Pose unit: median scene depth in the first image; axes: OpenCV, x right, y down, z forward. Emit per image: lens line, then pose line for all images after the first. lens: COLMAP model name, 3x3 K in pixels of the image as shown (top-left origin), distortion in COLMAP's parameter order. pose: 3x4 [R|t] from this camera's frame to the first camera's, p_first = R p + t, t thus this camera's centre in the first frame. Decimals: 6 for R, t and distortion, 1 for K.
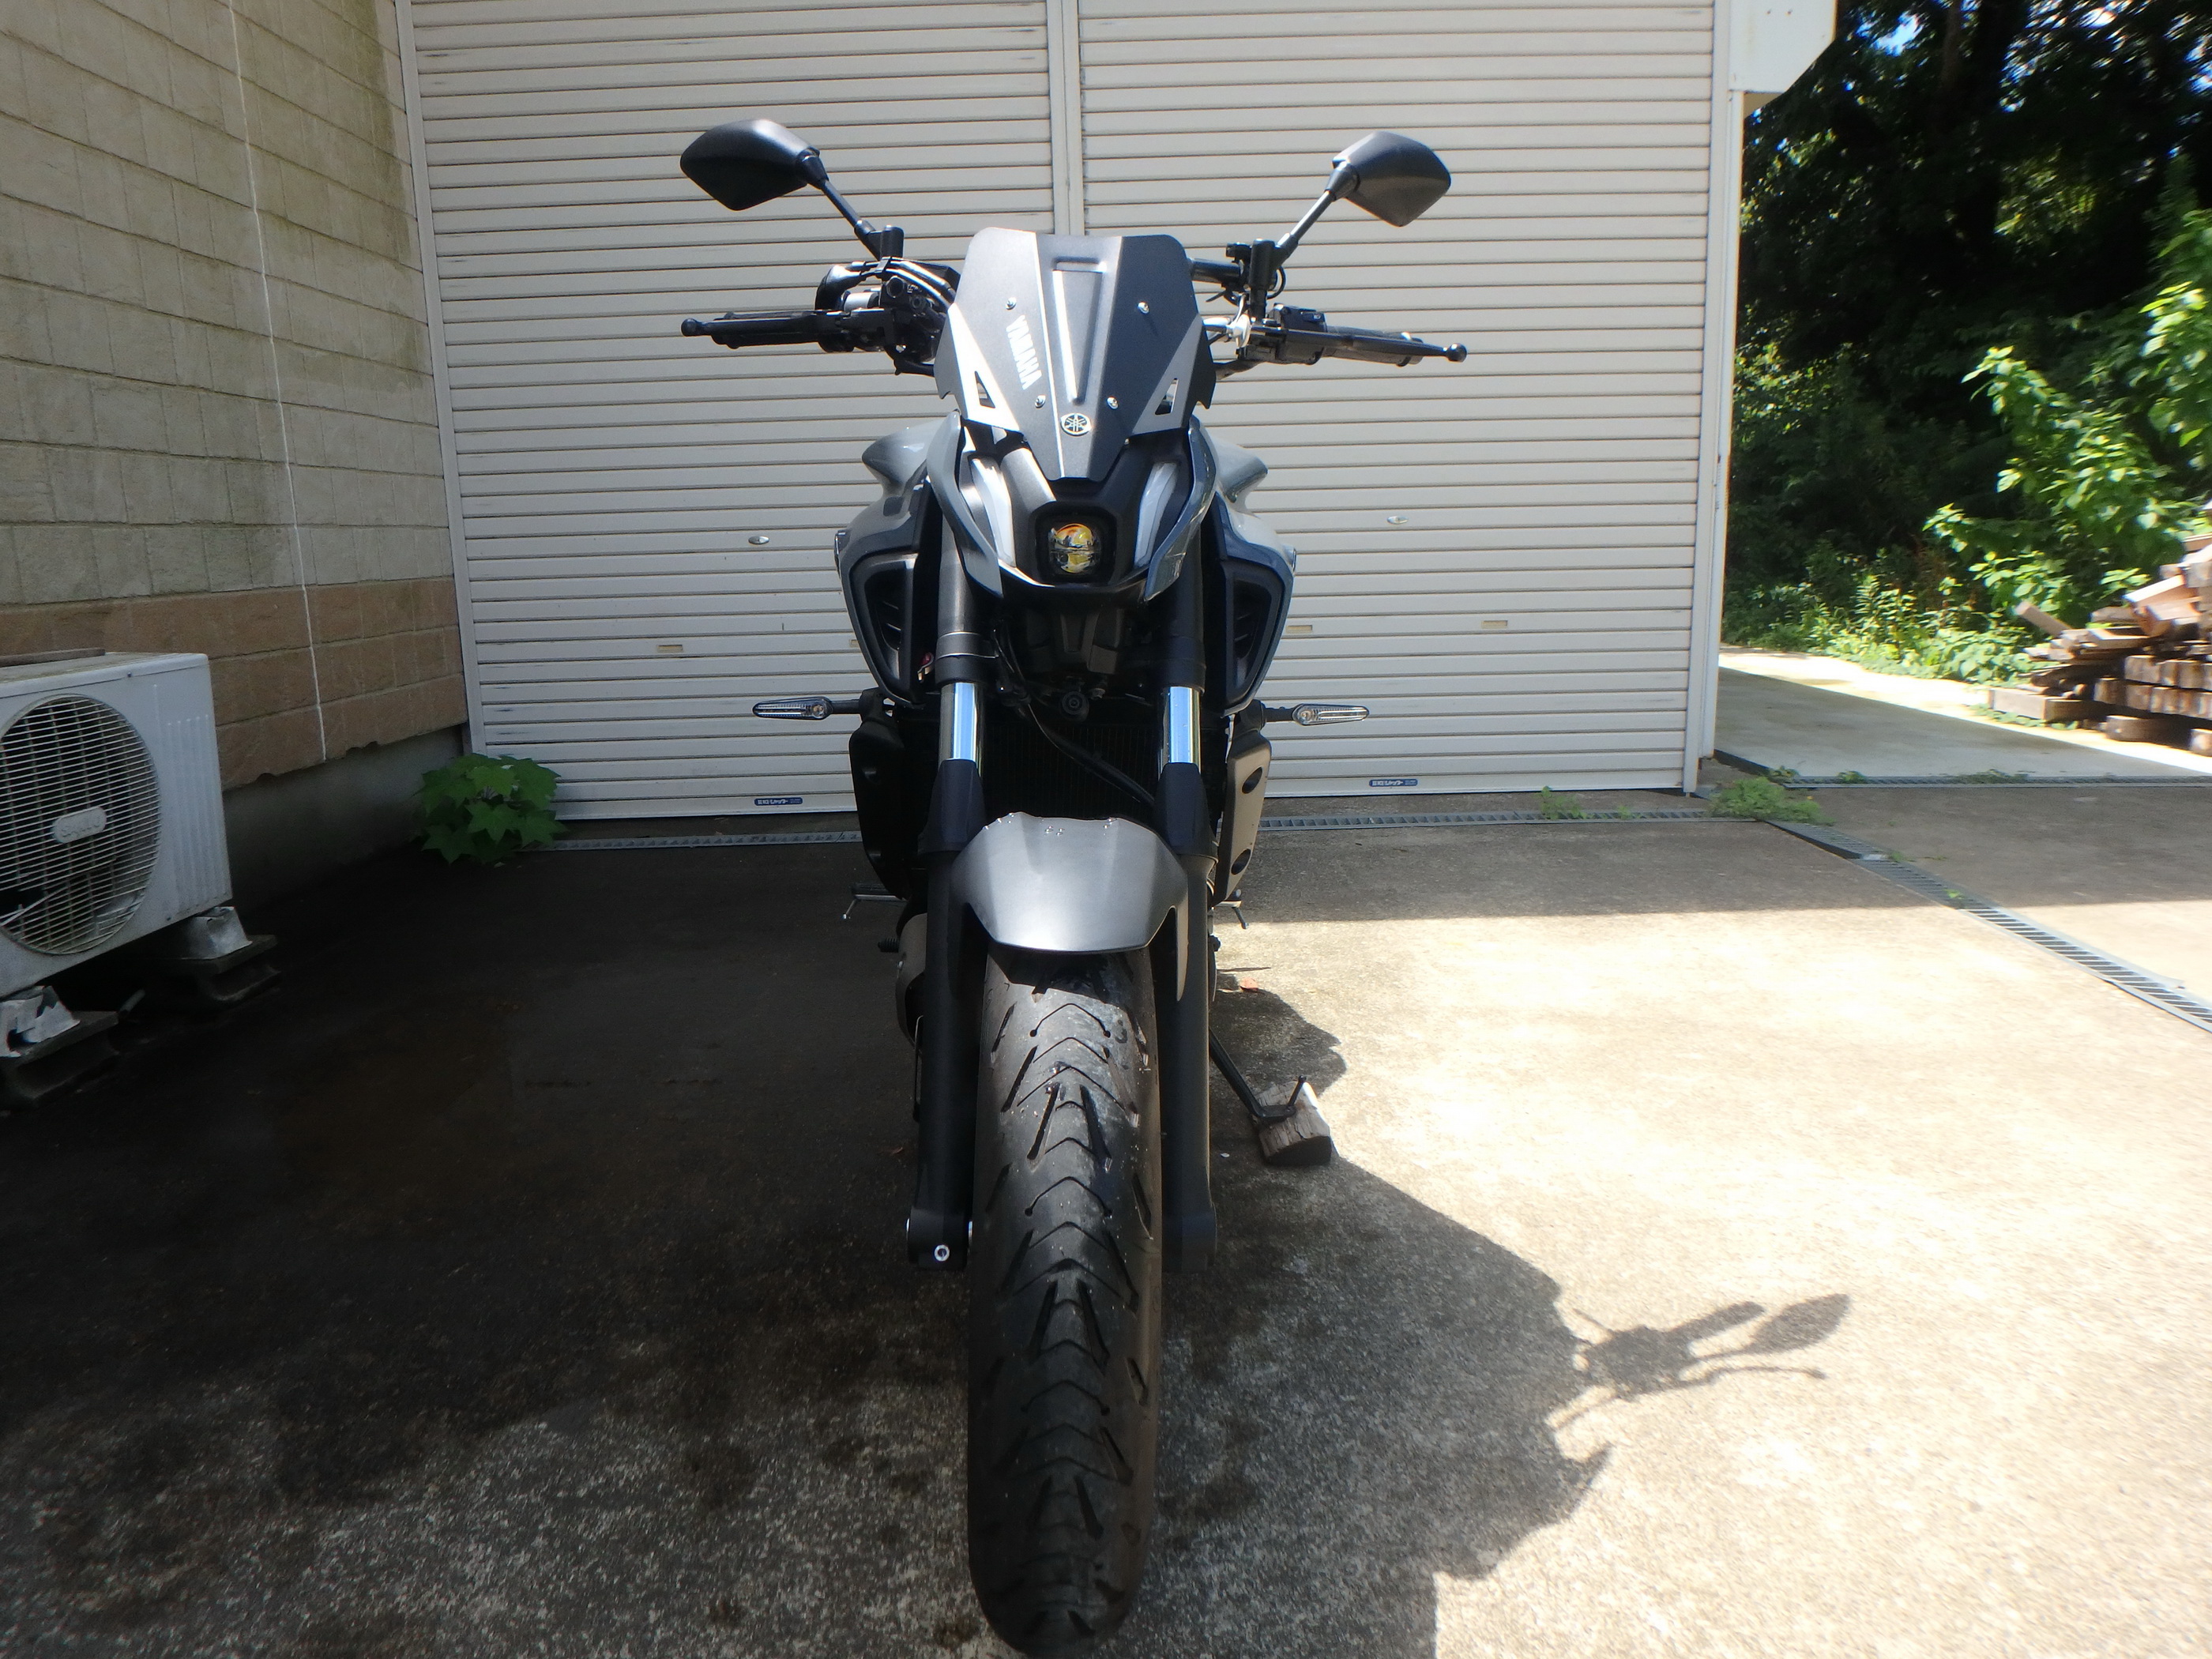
lens RADIAL K [[1372.1, 0, 1066.9], [0, 1372.1, 825.9], [0, 0, 1]] dist [-0.032586, 0.001472]
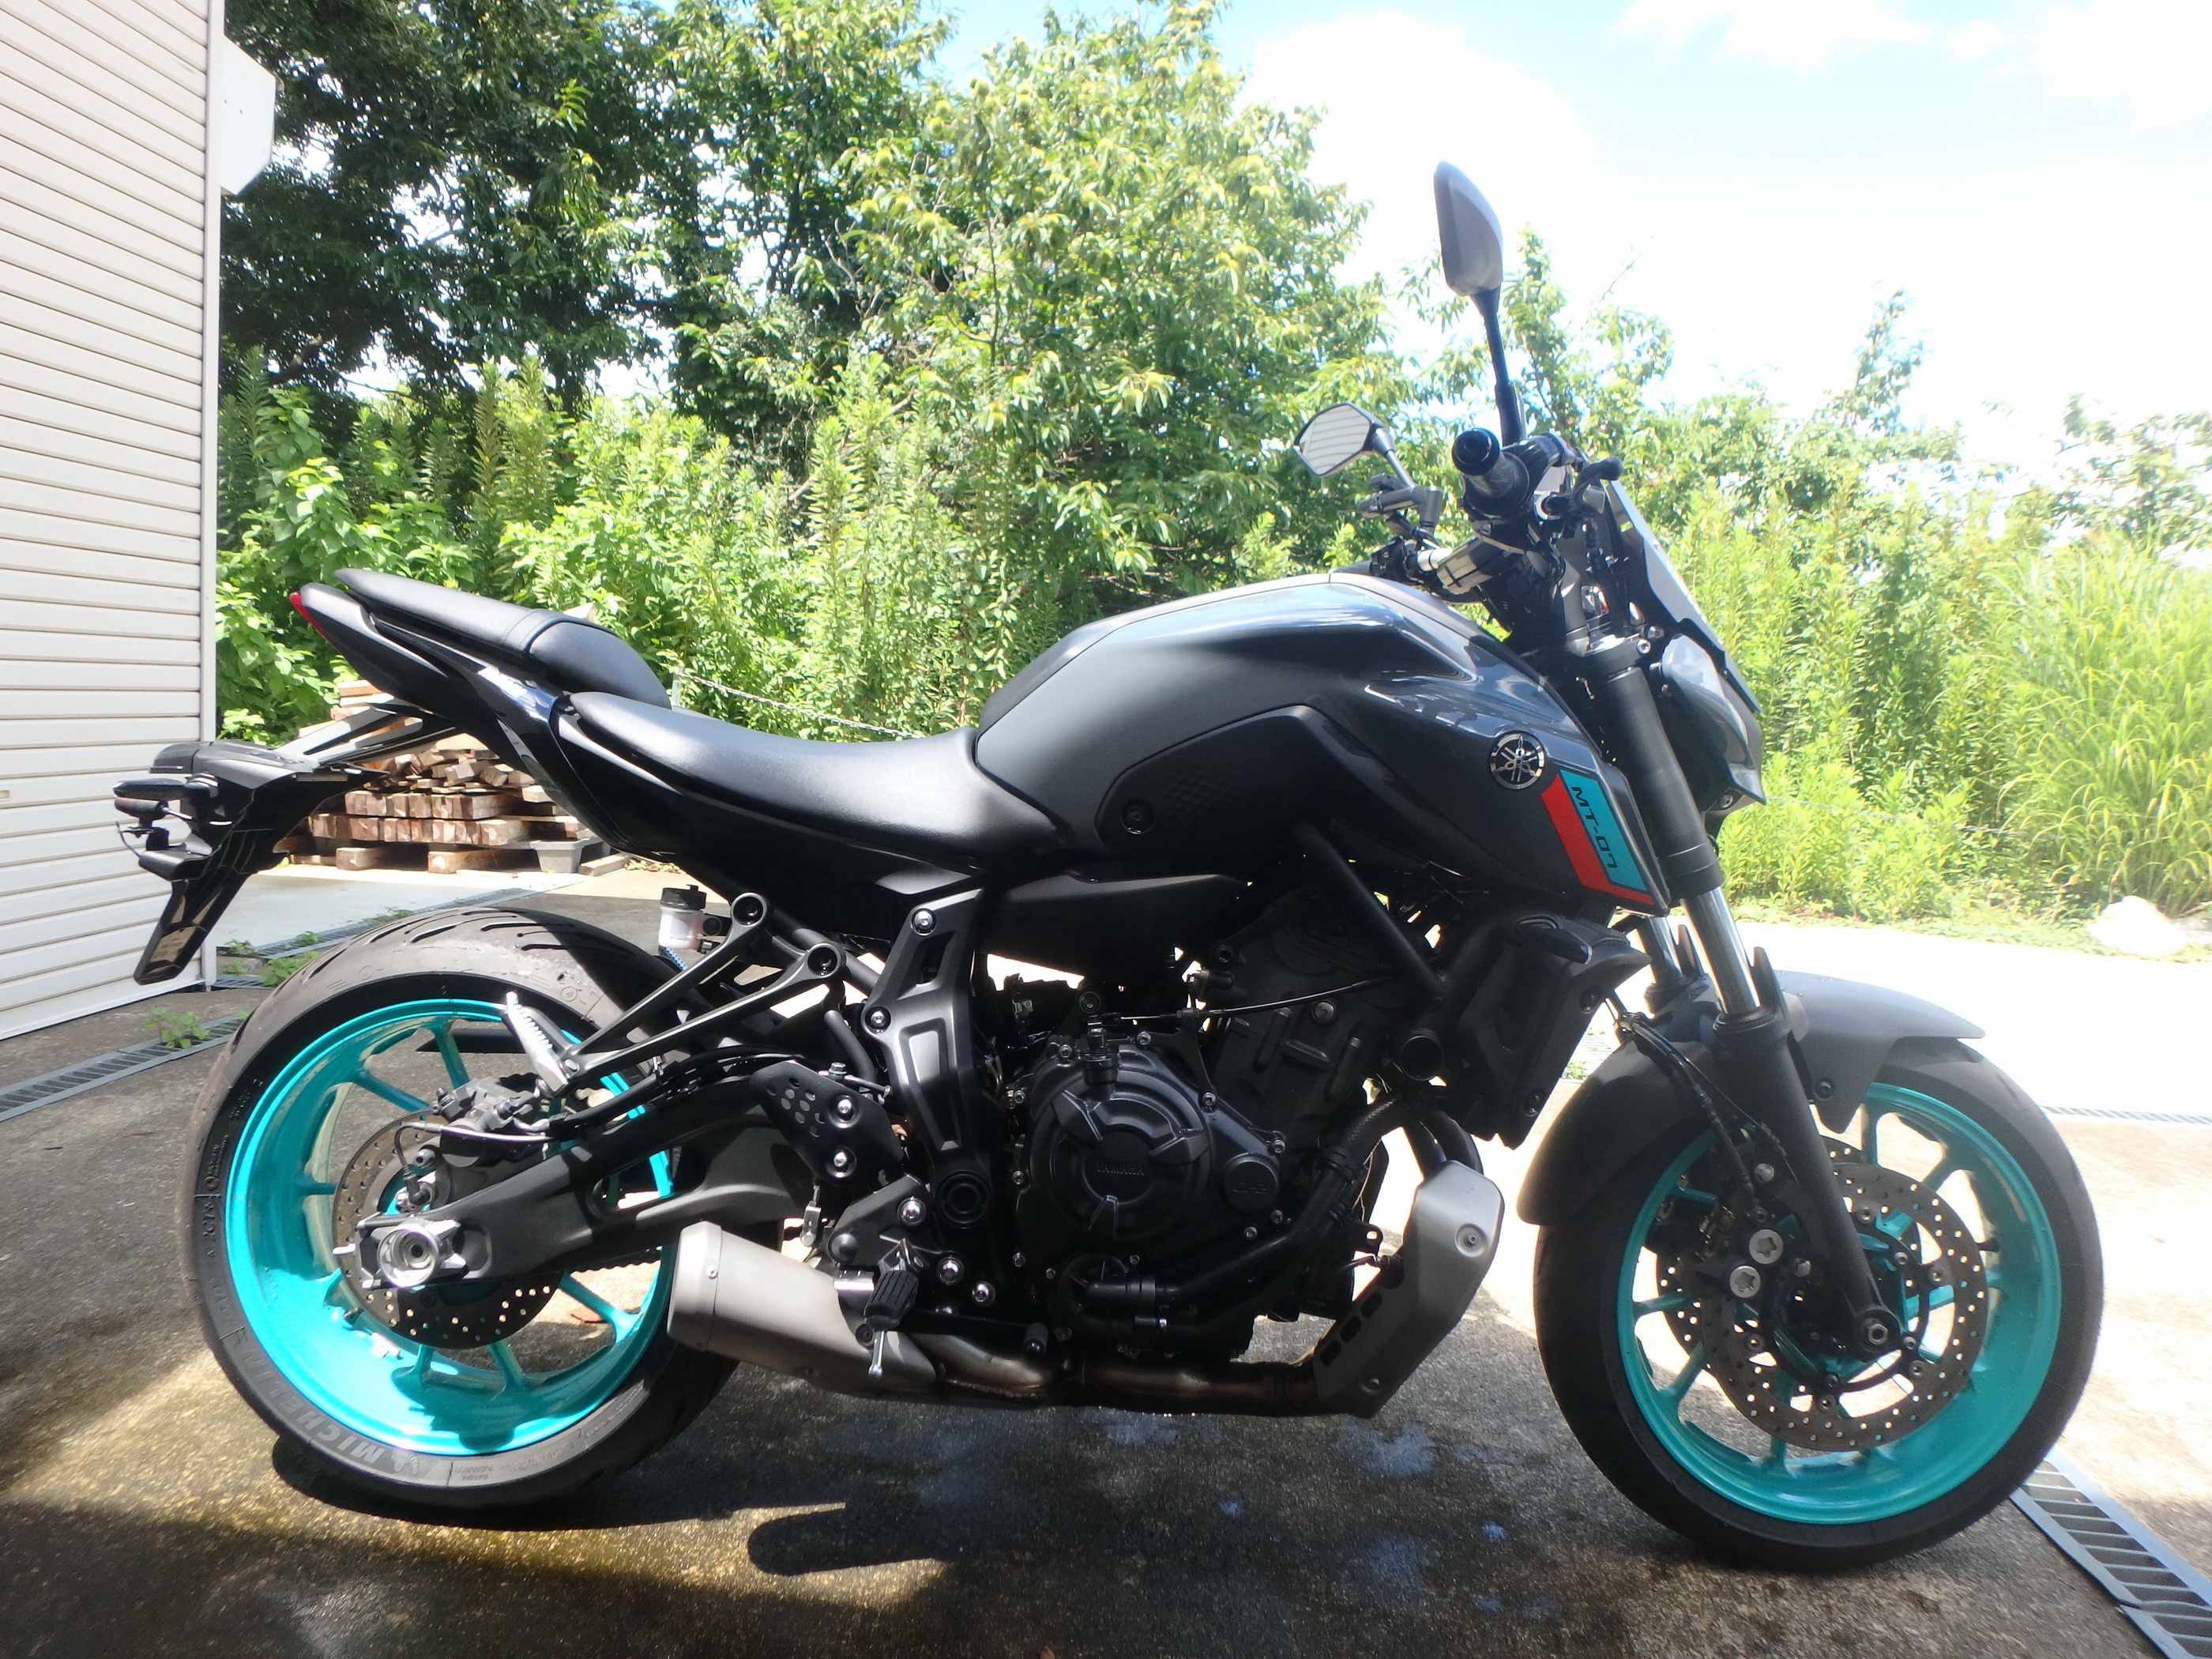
lens RADIAL K [[1389.9, 0, 1118.1], [0, 1389.9, 801.3], [0, 0, 1]] dist [-0.034282, 0.001112]
pose [[0.049570, -0.052553, 0.997387, -0.671407], [0.162072, 0.985802, 0.043887, -0.159467], [-0.985533, 0.159473, 0.057383, 0.768394]]
